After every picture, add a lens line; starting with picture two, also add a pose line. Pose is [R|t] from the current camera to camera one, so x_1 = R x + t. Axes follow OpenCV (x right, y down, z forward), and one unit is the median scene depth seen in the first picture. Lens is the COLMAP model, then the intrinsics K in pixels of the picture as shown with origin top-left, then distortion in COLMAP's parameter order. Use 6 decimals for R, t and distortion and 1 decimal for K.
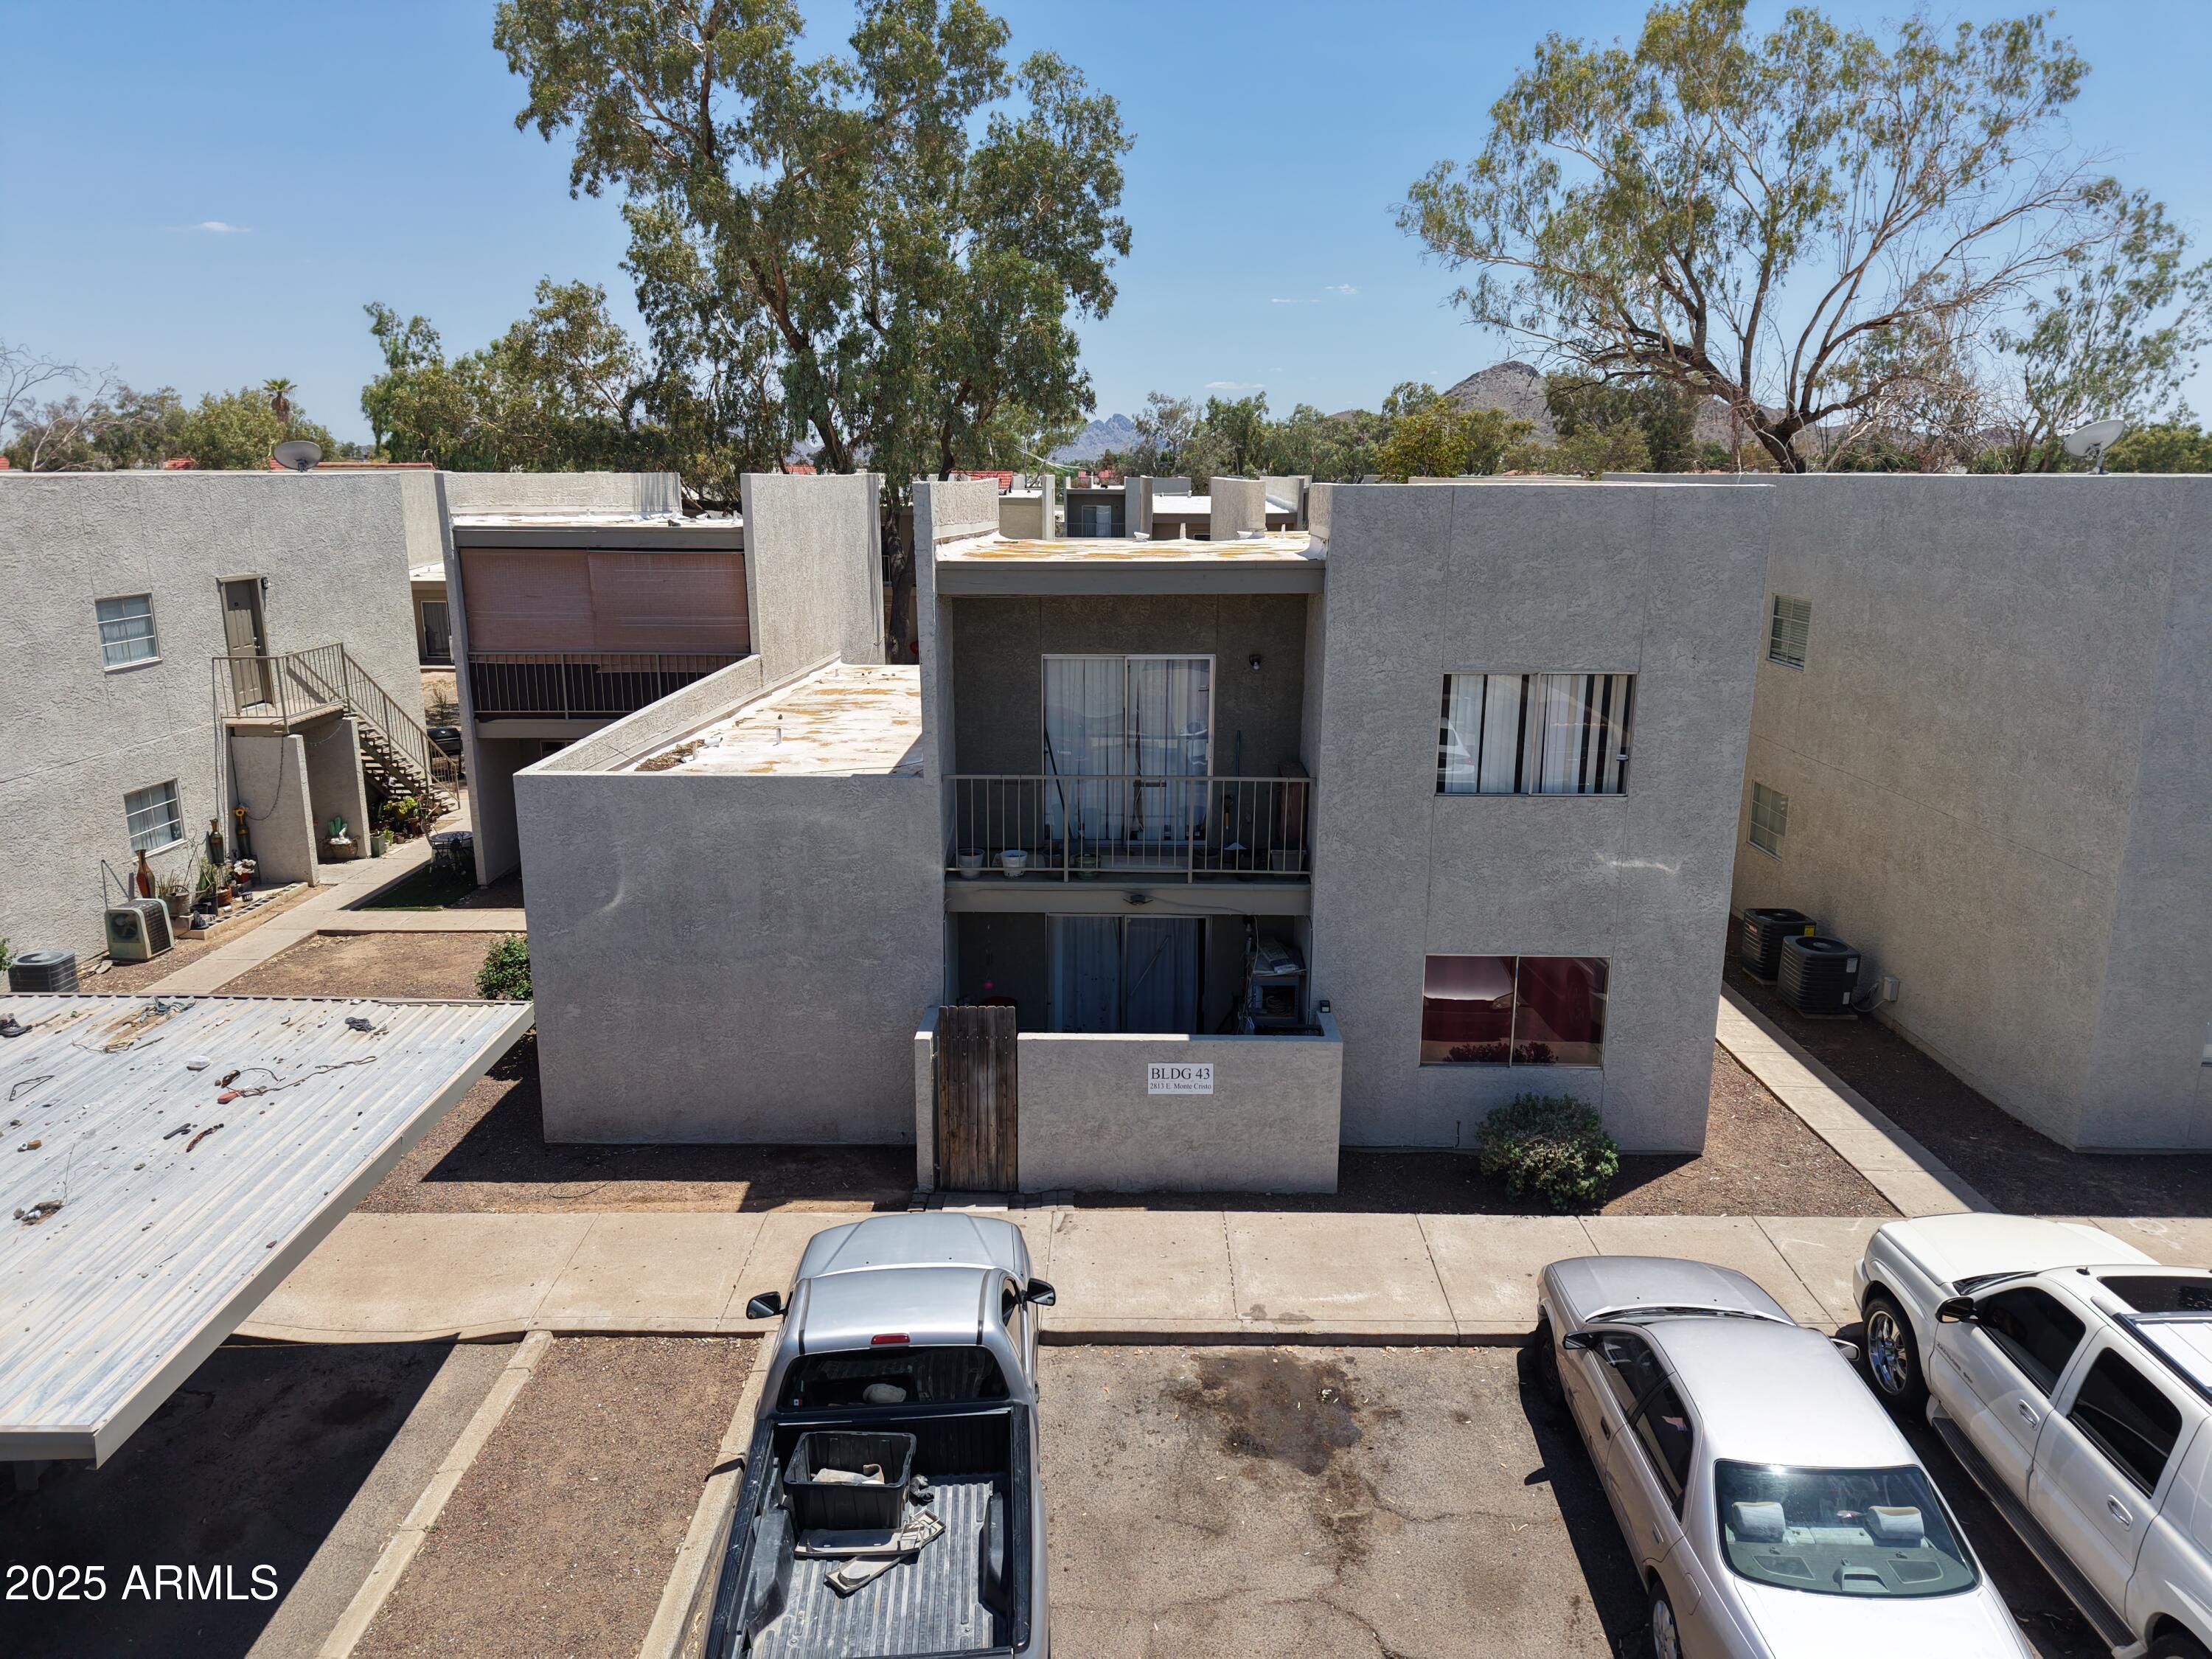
lens RADIAL K [[1485.6, 0, 1099.3], [0, 1485.6, 832.6], [0, 0, 1]] dist [0.013951, -0.006036]
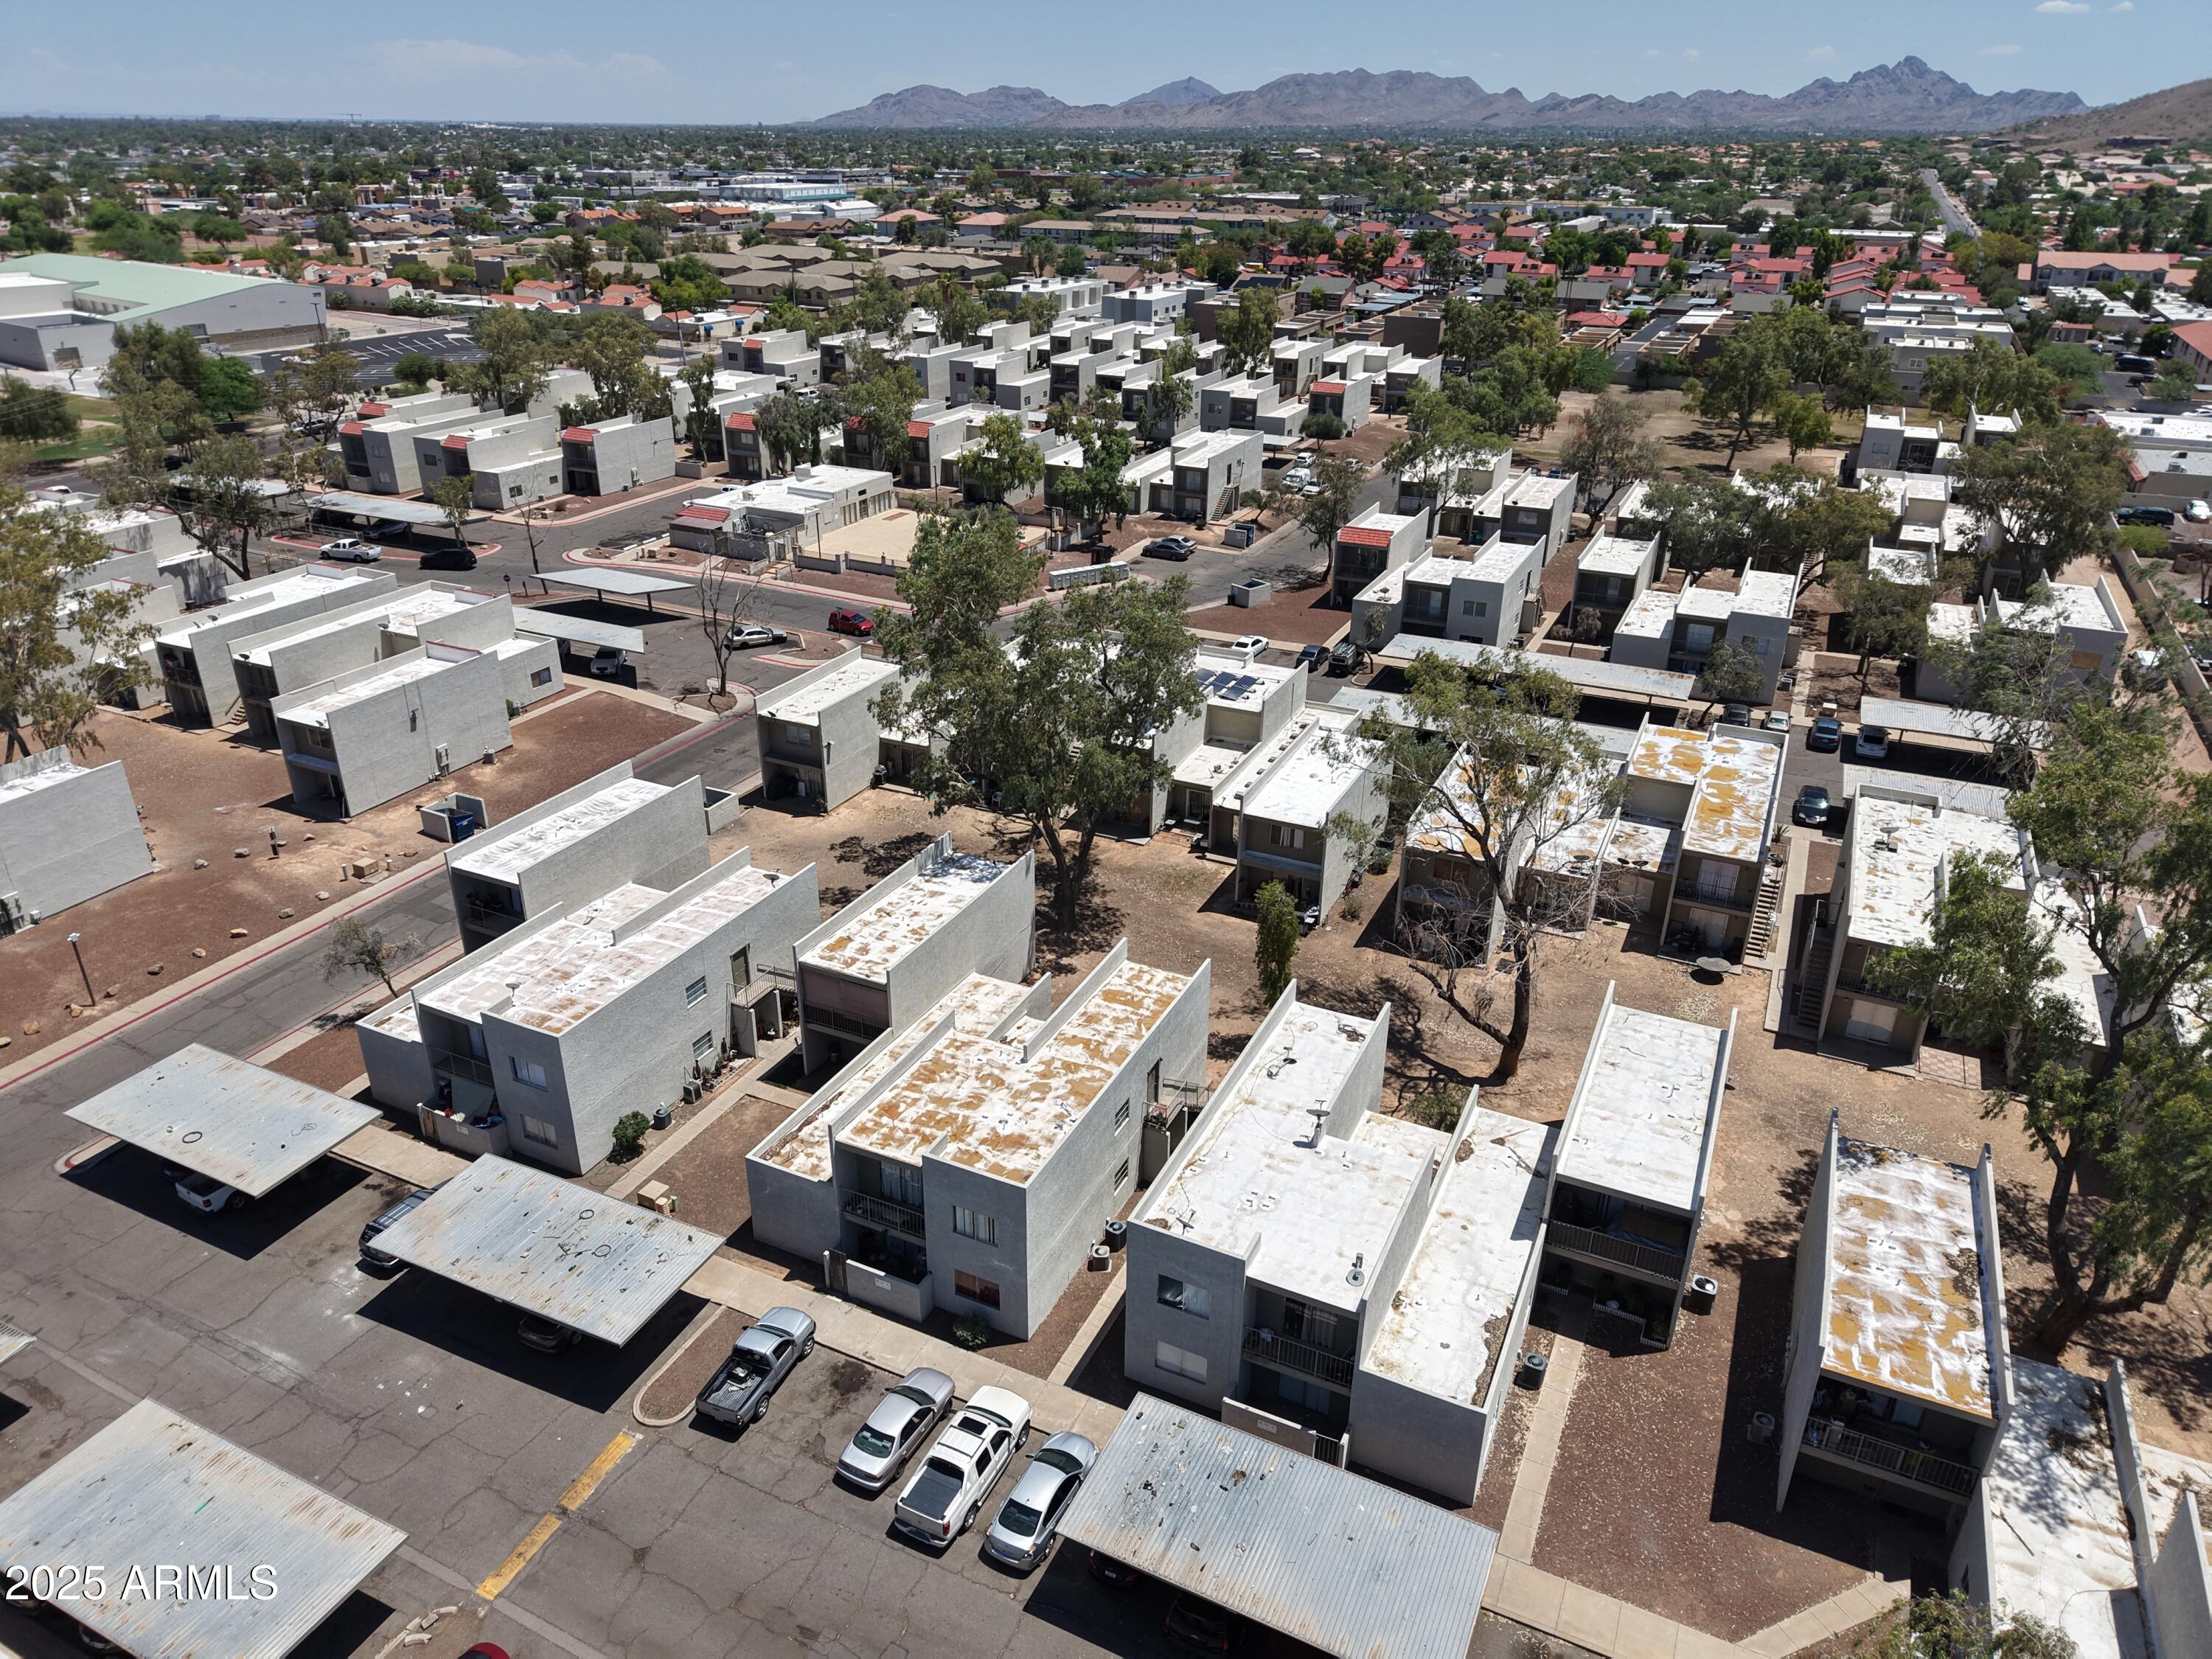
lens RADIAL K [[1485.6, 0, 1104.6], [0, 1485.6, 823.3], [0, 0, 1]] dist [0.013951, -0.006036]
pose [[0.904031, 0.186258, -0.384754, 1.180974], [-0.105274, 0.969367, 0.221912, -1.222884], [0.414300, -0.160111, 0.895946, -1.284168]]
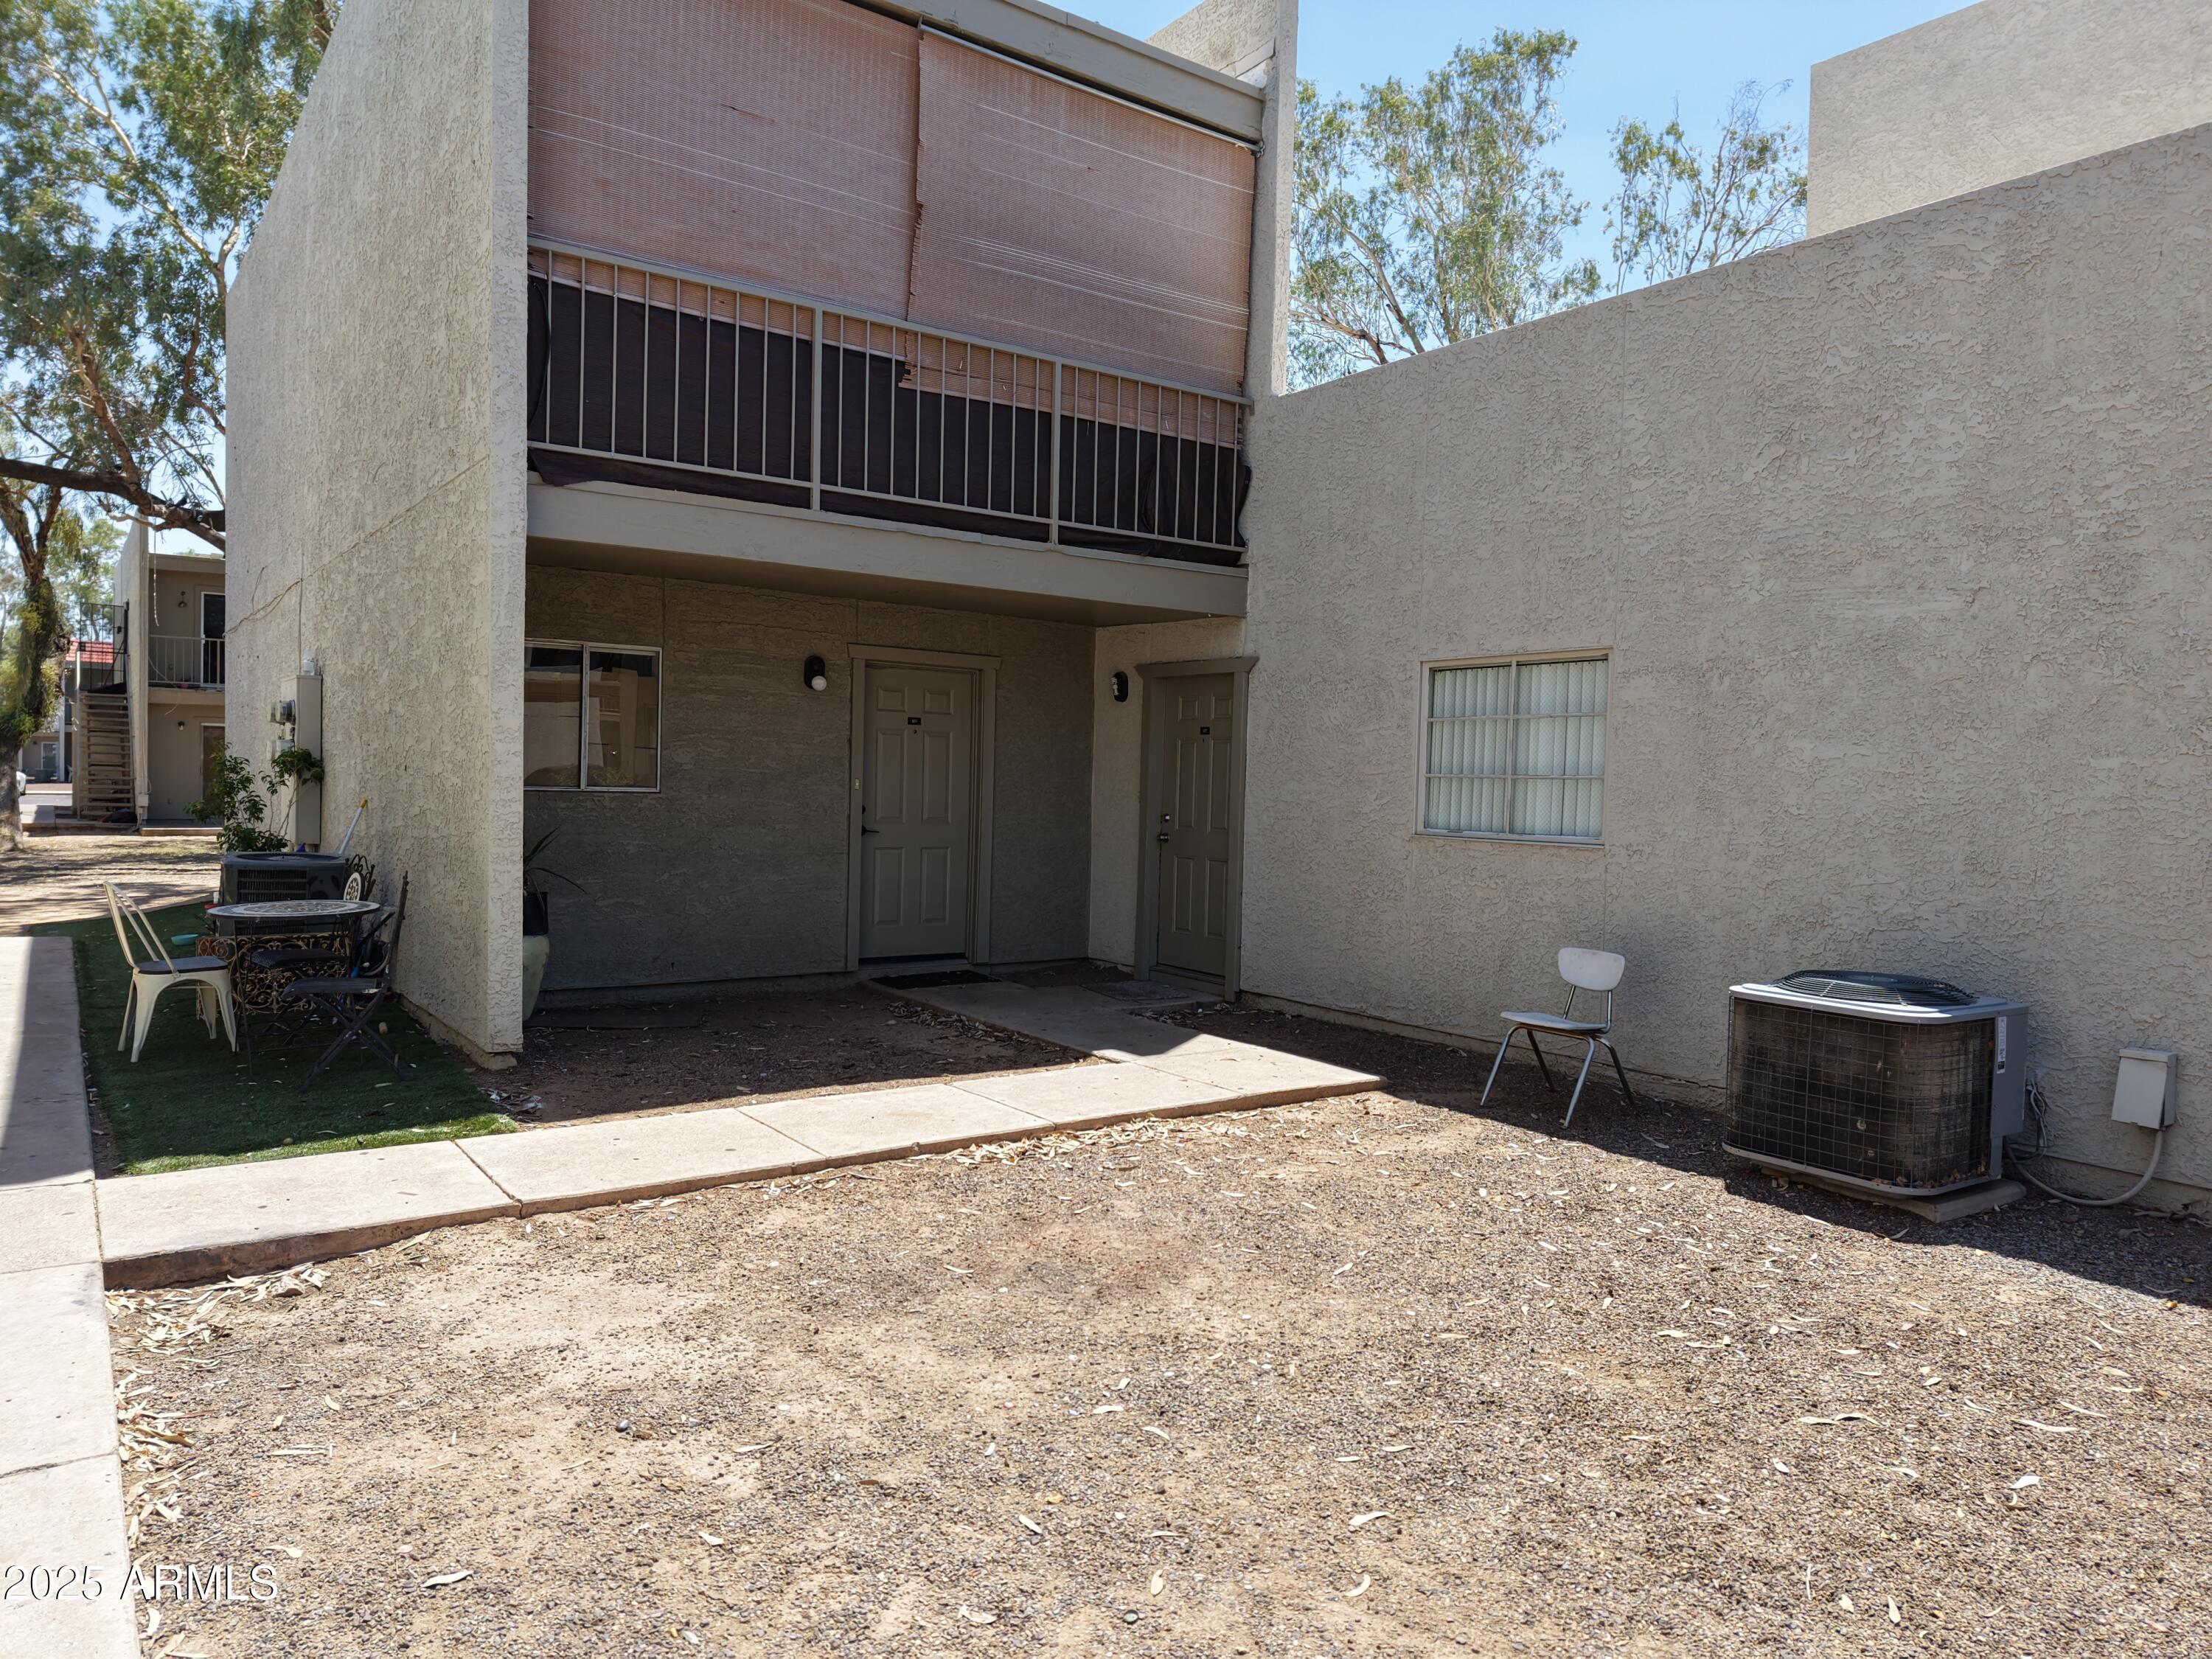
lens RADIAL K [[1485.6, 0, 1106.1], [0, 1485.6, 832.4], [0, 0, 1]] dist [0.013951, -0.006036]
pose [[0.813989, -0.011275, 0.580770, -0.564774], [0.114888, 0.983186, -0.141936, 0.055425], [-0.569405, 0.182258, 0.801598, 0.804417]]
